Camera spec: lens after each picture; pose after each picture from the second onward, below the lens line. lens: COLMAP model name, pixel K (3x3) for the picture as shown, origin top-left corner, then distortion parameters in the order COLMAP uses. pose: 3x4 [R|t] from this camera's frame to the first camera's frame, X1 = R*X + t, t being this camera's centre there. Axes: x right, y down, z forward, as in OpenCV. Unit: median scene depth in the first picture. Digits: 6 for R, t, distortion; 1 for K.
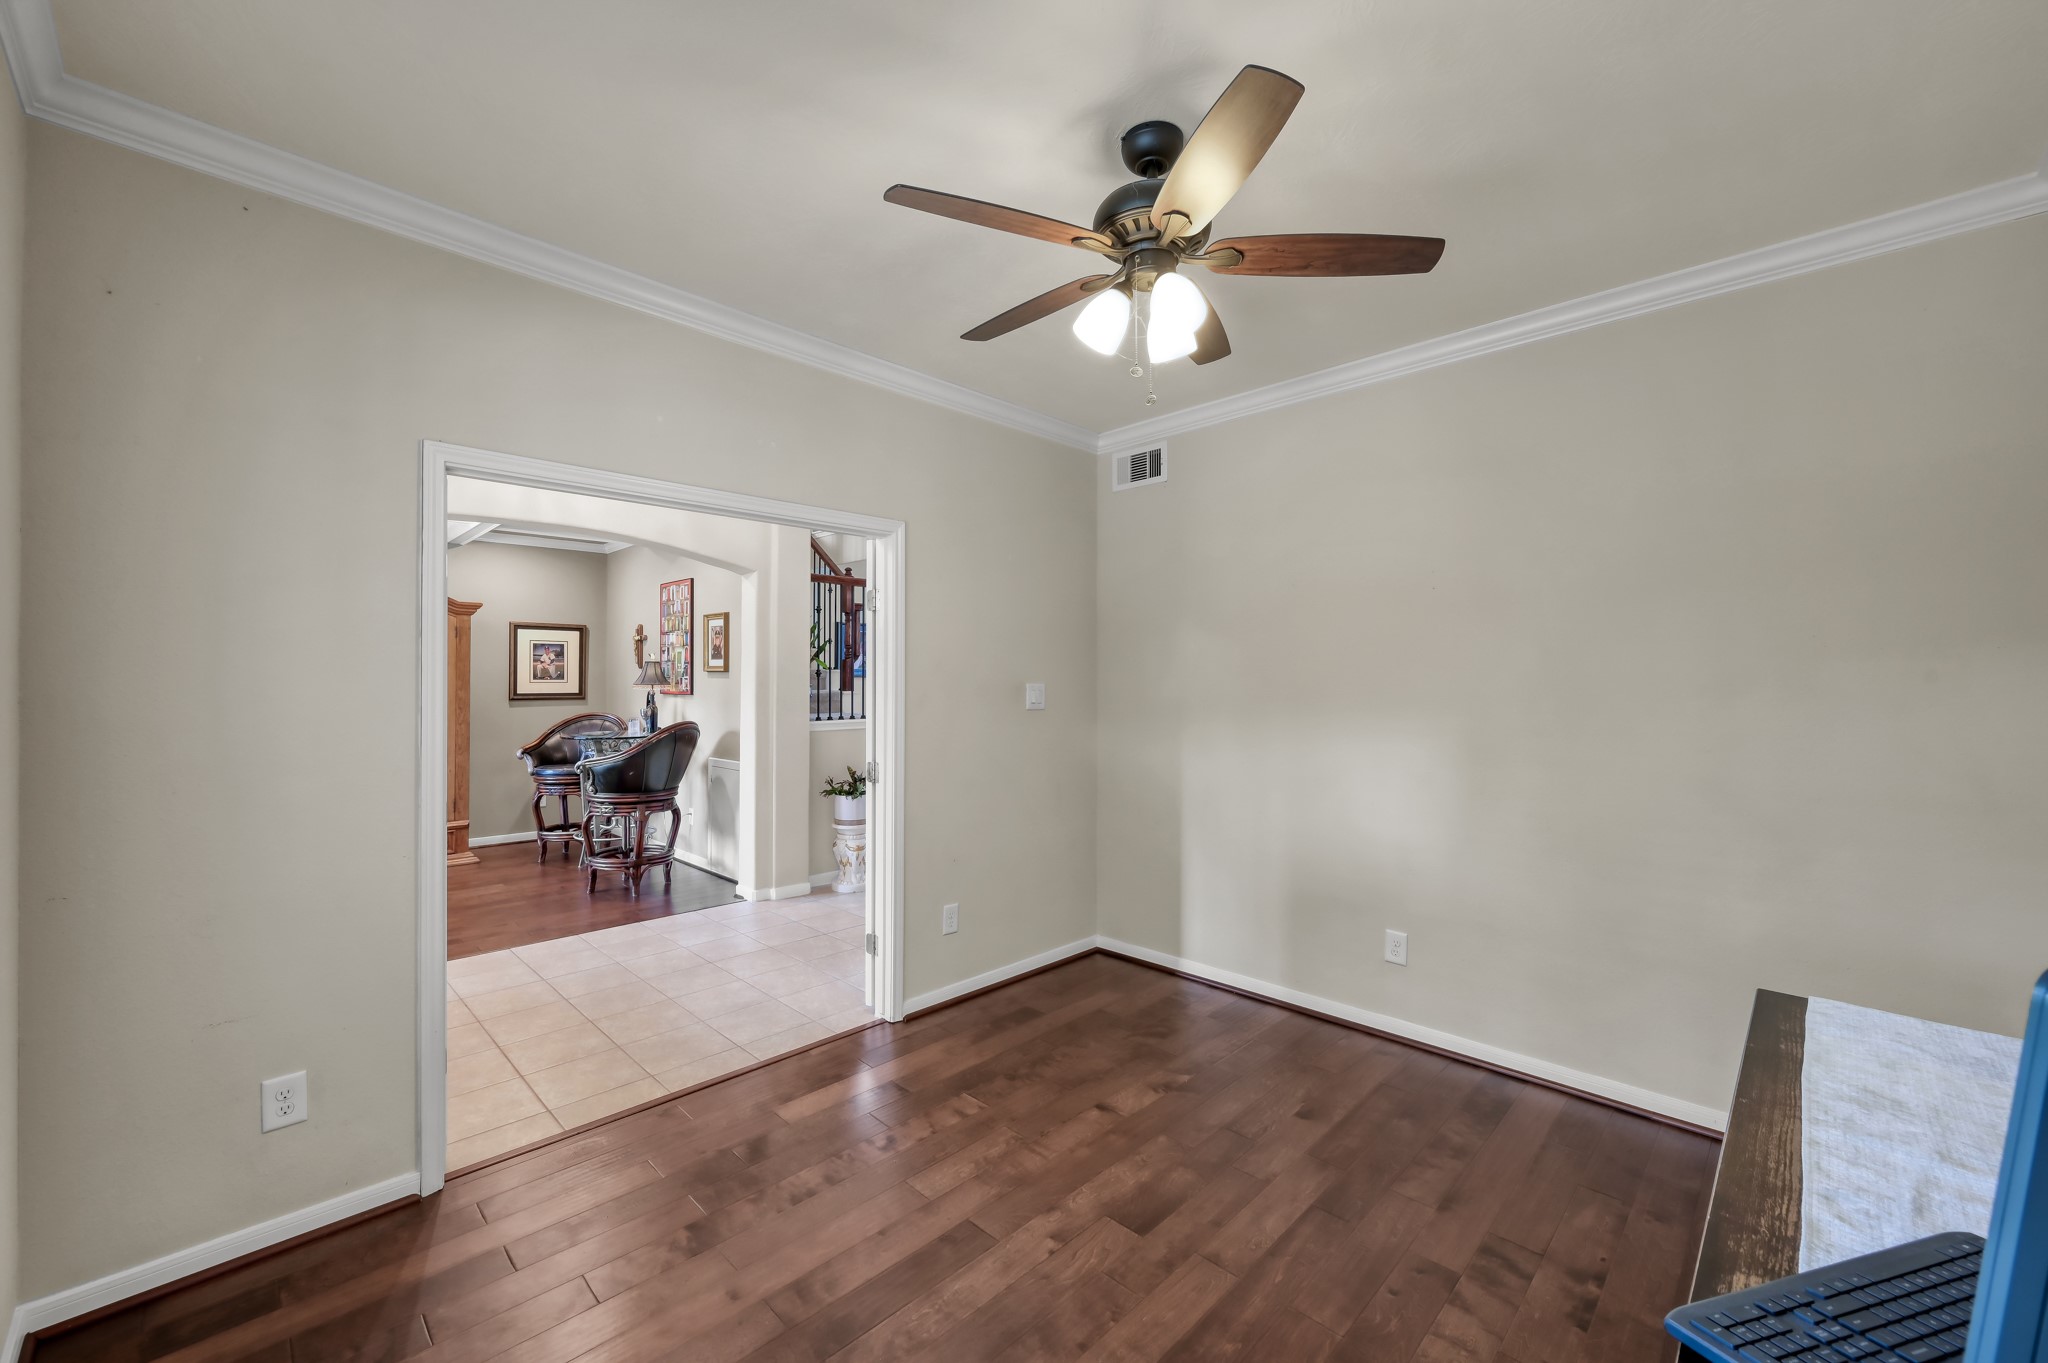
lens RADIAL K [[805.8, 0, 1032.0], [0, 805.8, 680.6], [0, 0, 1]] dist [-0.001787, 0.000027]
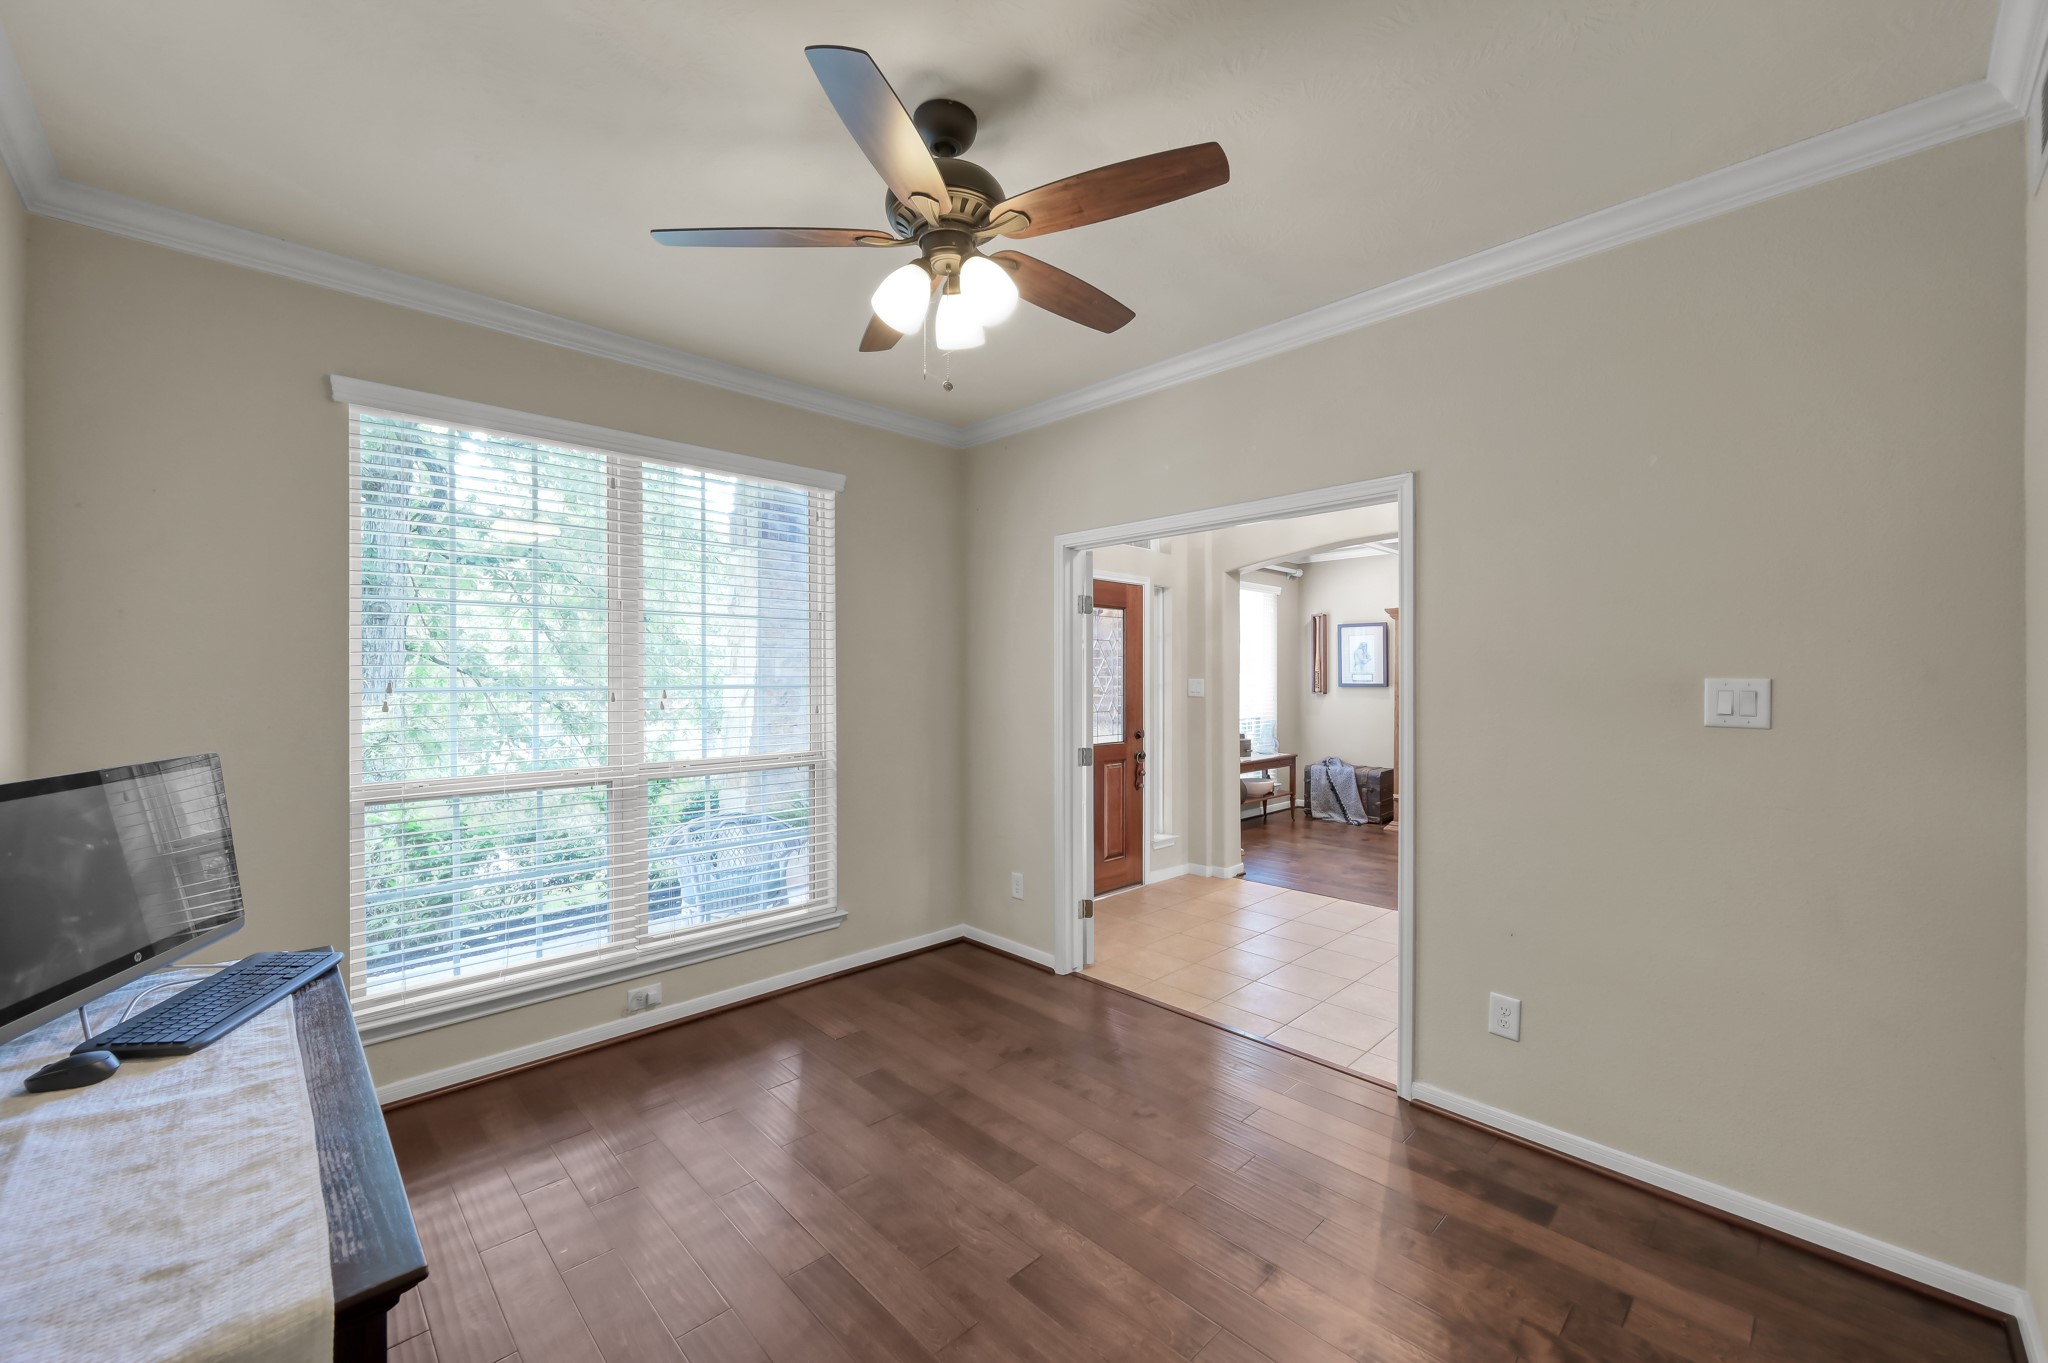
lens RADIAL K [[805.8, 0, 1021.0], [0, 805.8, 677.5], [0, 0, 1]] dist [-0.001787, 0.000027]
pose [[-0.029433, 0.000467, -0.999567, 0.343676], [0.002580, 0.999997, 0.000392, 0.000832], [0.999563, -0.002568, -0.029434, 0.340969]]
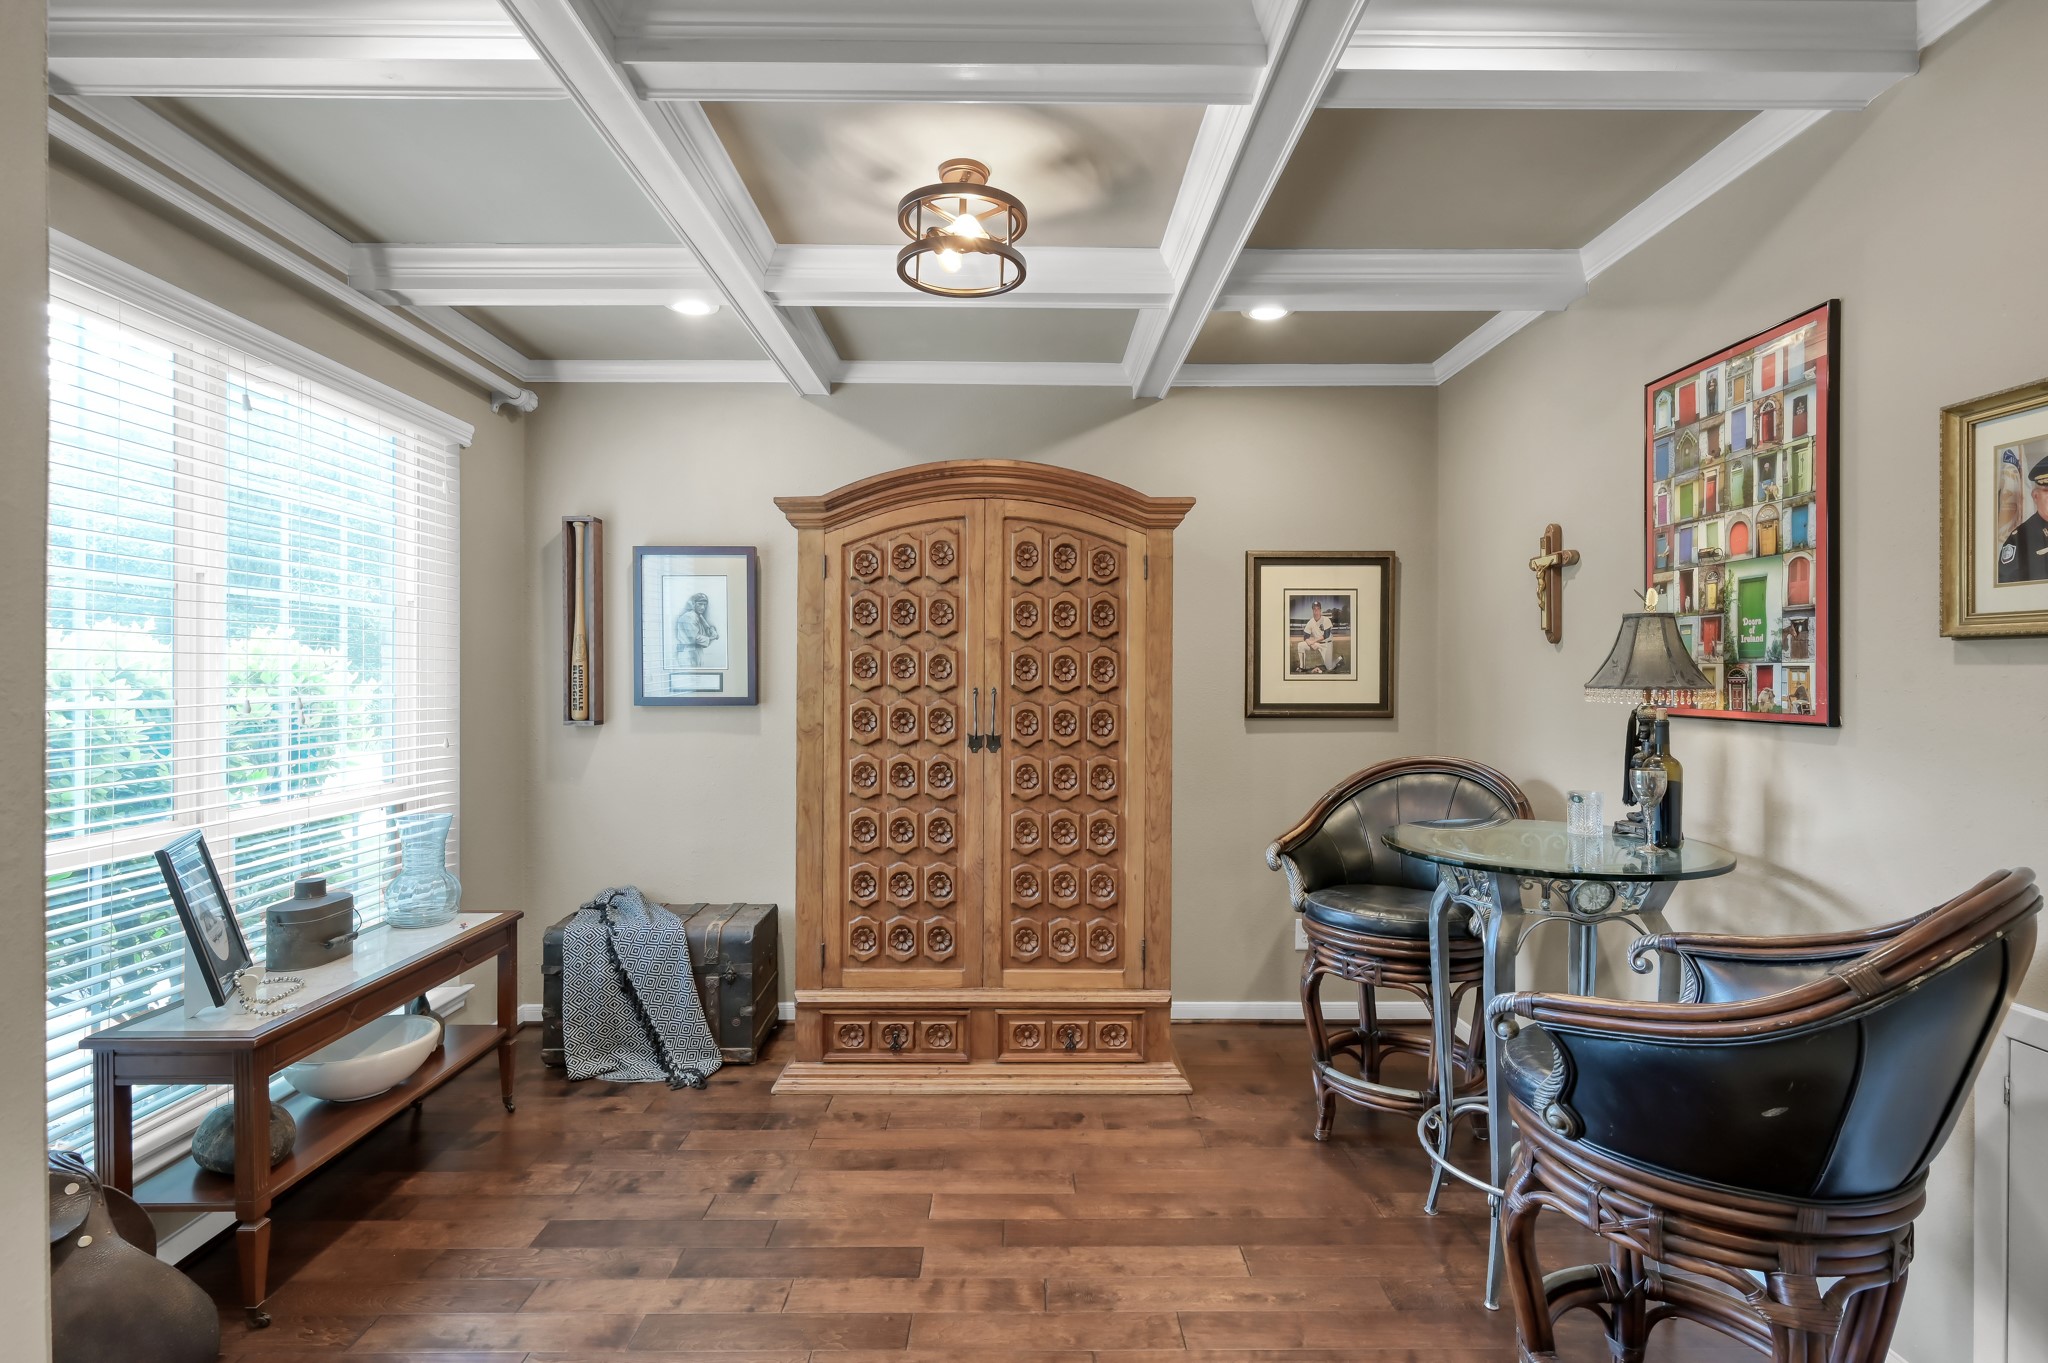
lens RADIAL K [[969.4, 0, 1020.3], [0, 969.4, 676.8], [0, 0, 1]] dist [-0.001339, 0.000773]
pose [[0.702220, -0.002772, -0.711955, -0.373972], [0.002967, 0.999995, -0.000966, 0.000607], [0.711954, -0.001434, 0.702225, 0.561541]]
